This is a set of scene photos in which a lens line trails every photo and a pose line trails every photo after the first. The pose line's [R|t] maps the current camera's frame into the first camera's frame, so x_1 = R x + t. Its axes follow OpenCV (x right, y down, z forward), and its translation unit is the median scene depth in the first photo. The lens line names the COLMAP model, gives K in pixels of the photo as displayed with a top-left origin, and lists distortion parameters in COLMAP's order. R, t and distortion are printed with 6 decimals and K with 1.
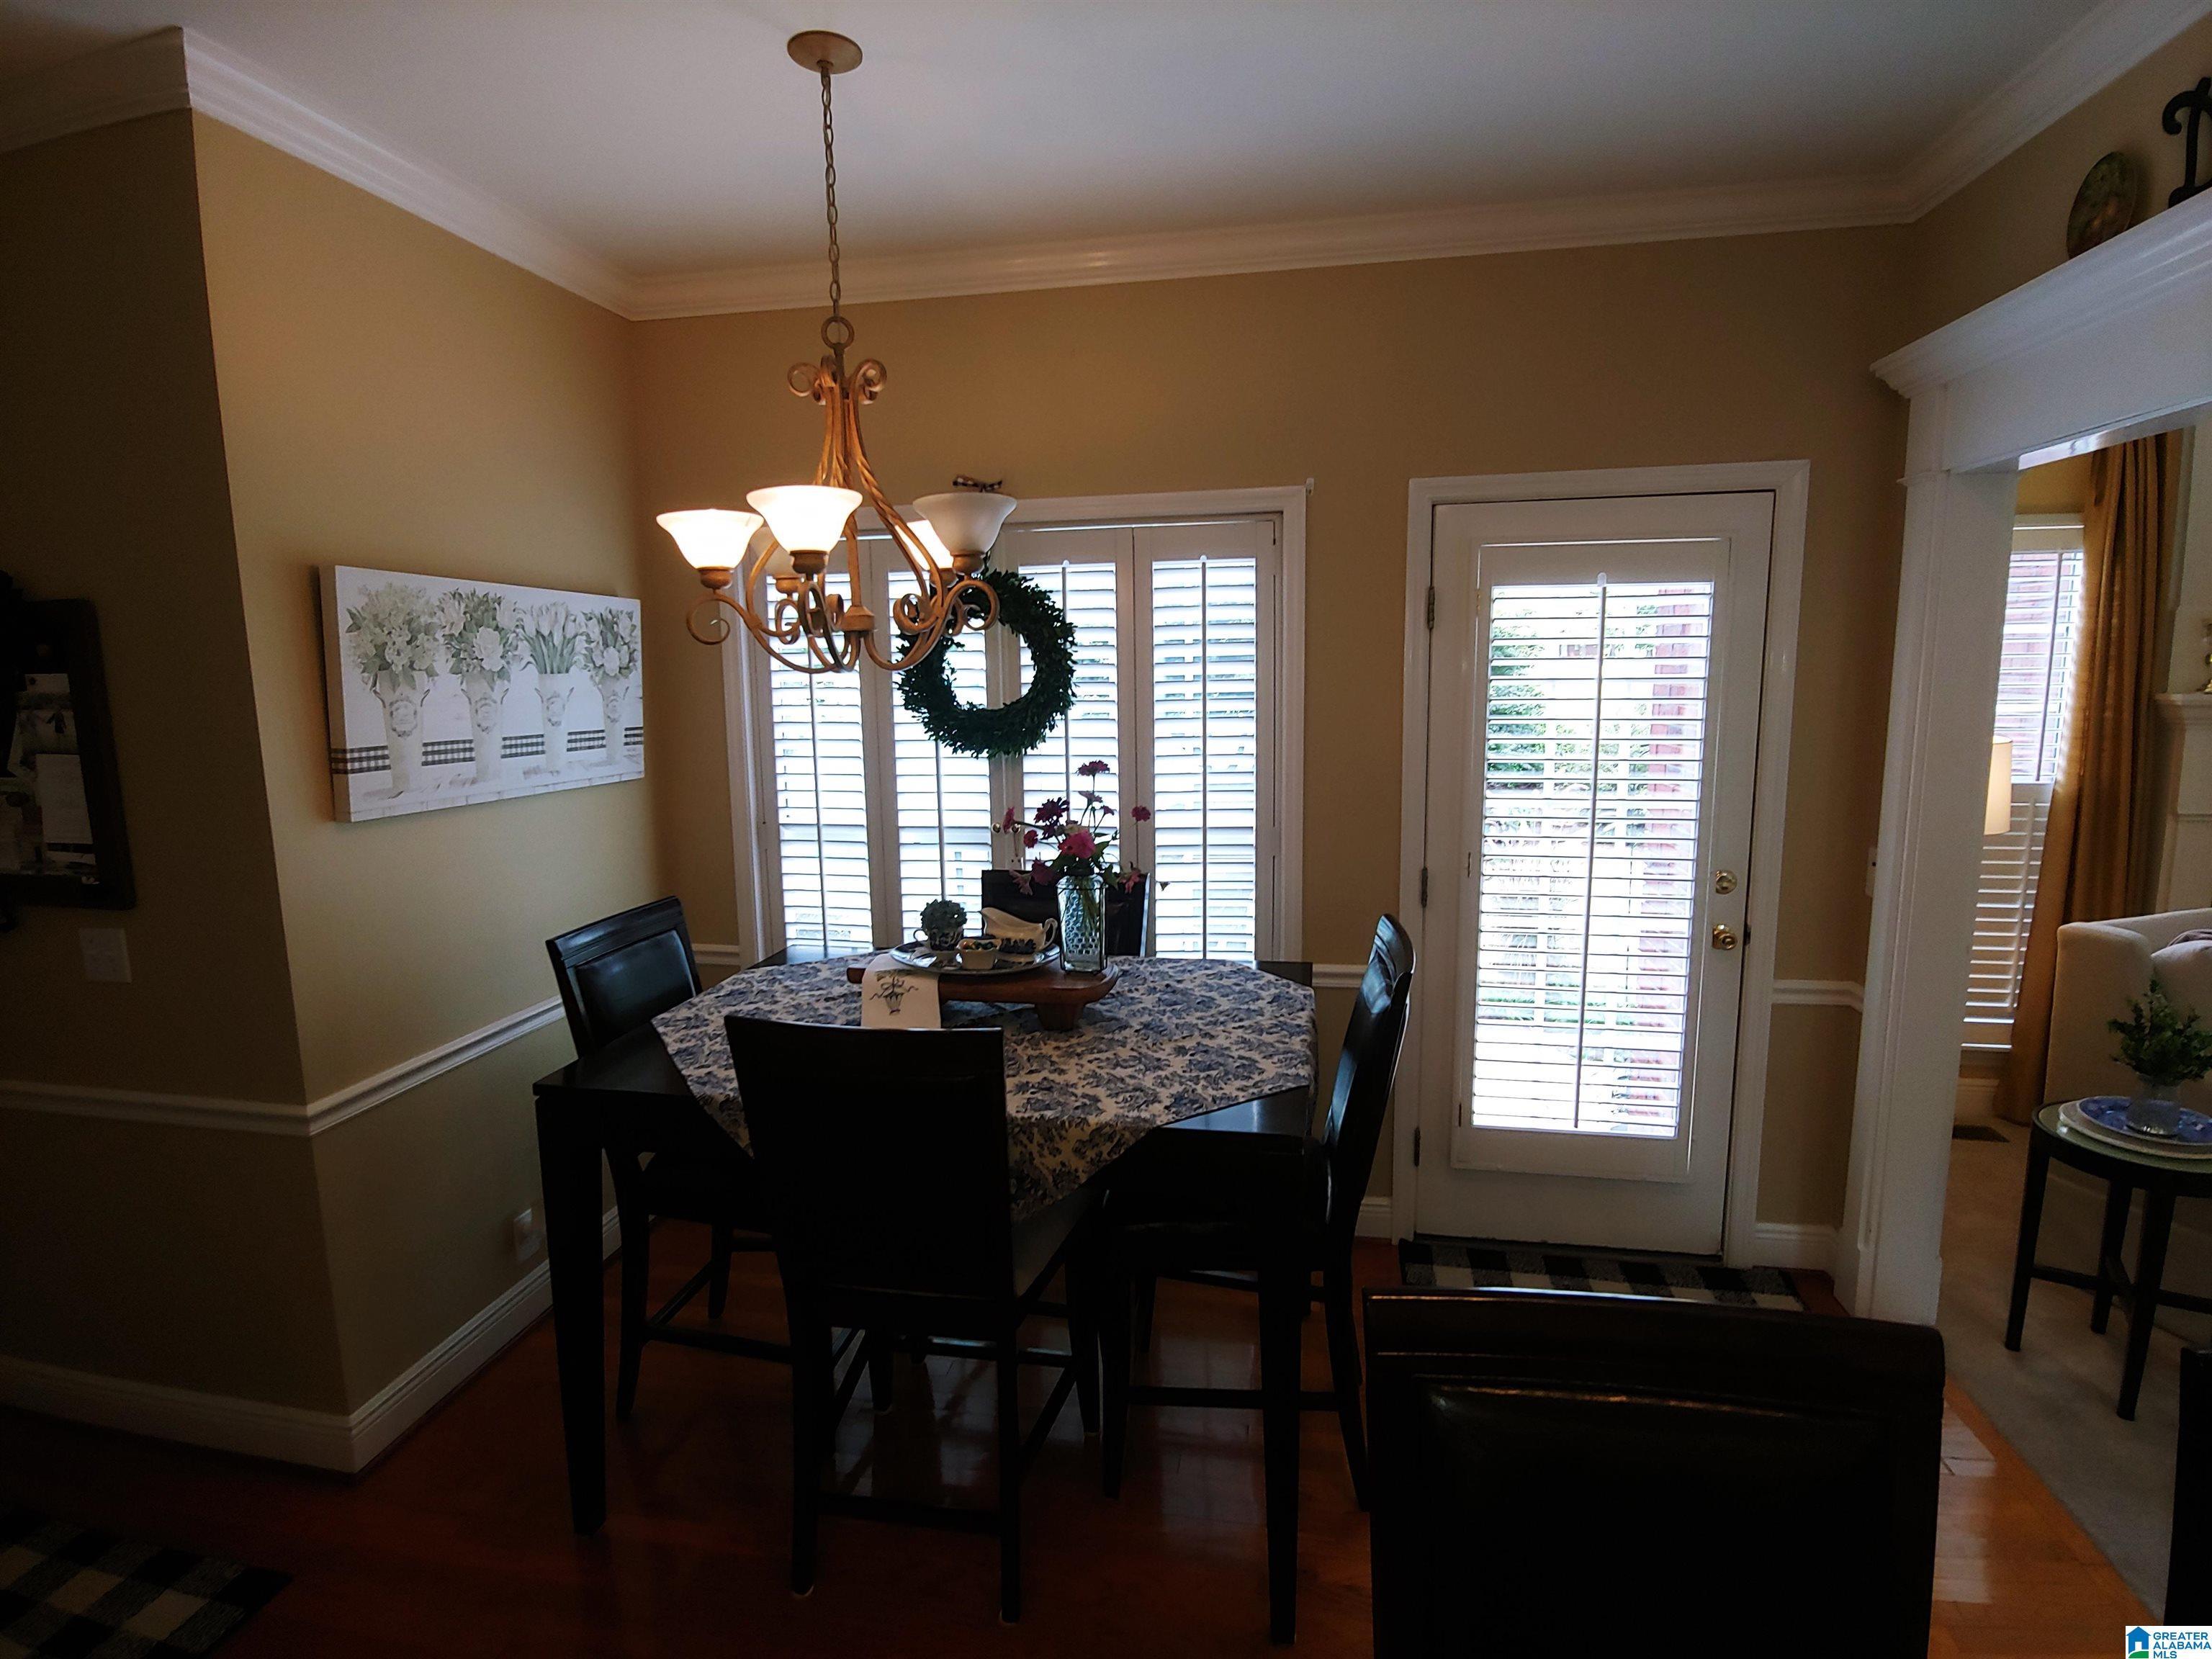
lens RADIAL K [[1118.3, 0, 1097.4], [0, 1118.3, 821.2], [0, 0, 1]] dist [0.017732, -0.031400]
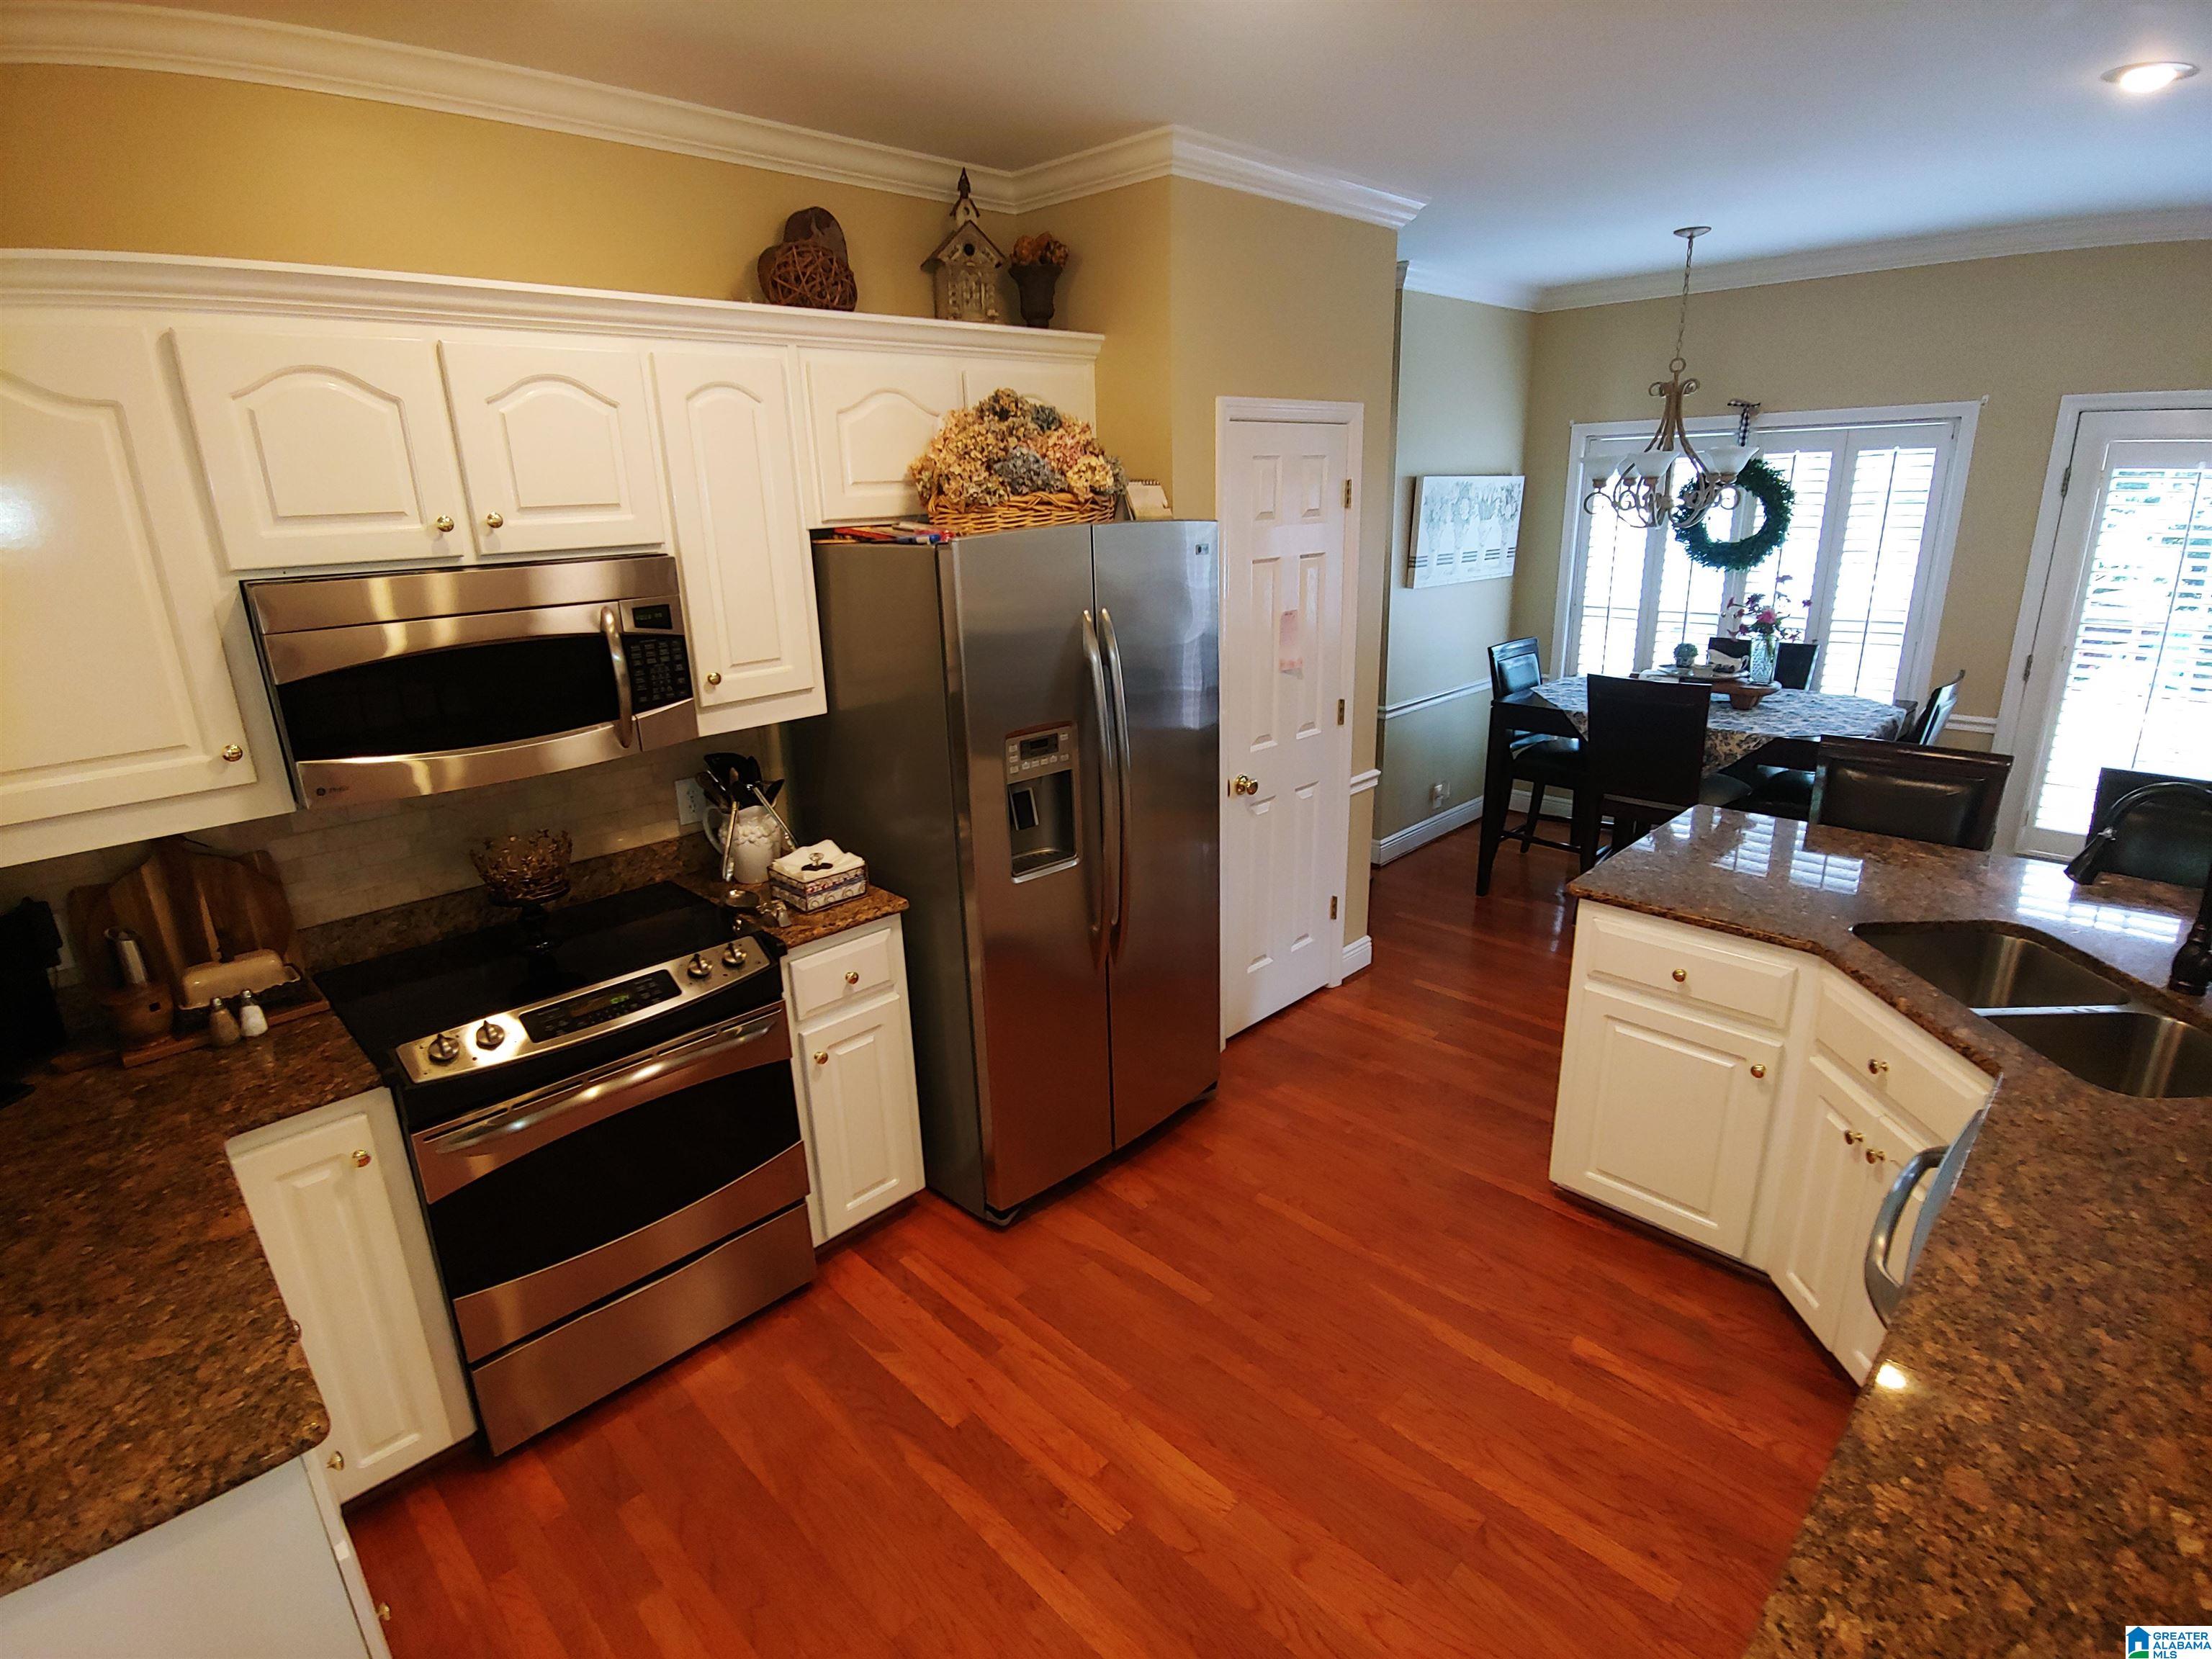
lens RADIAL K [[1118.3, 0, 1097.4], [0, 1118.3, 821.2], [0, 0, 1]] dist [0.017732, -0.031400]
pose [[0.824786, 0.157953, -0.542936, 0.114002], [-0.063272, 0.979942, 0.188971, 0.061657], [0.561894, -0.121508, 0.818236, -1.100308]]
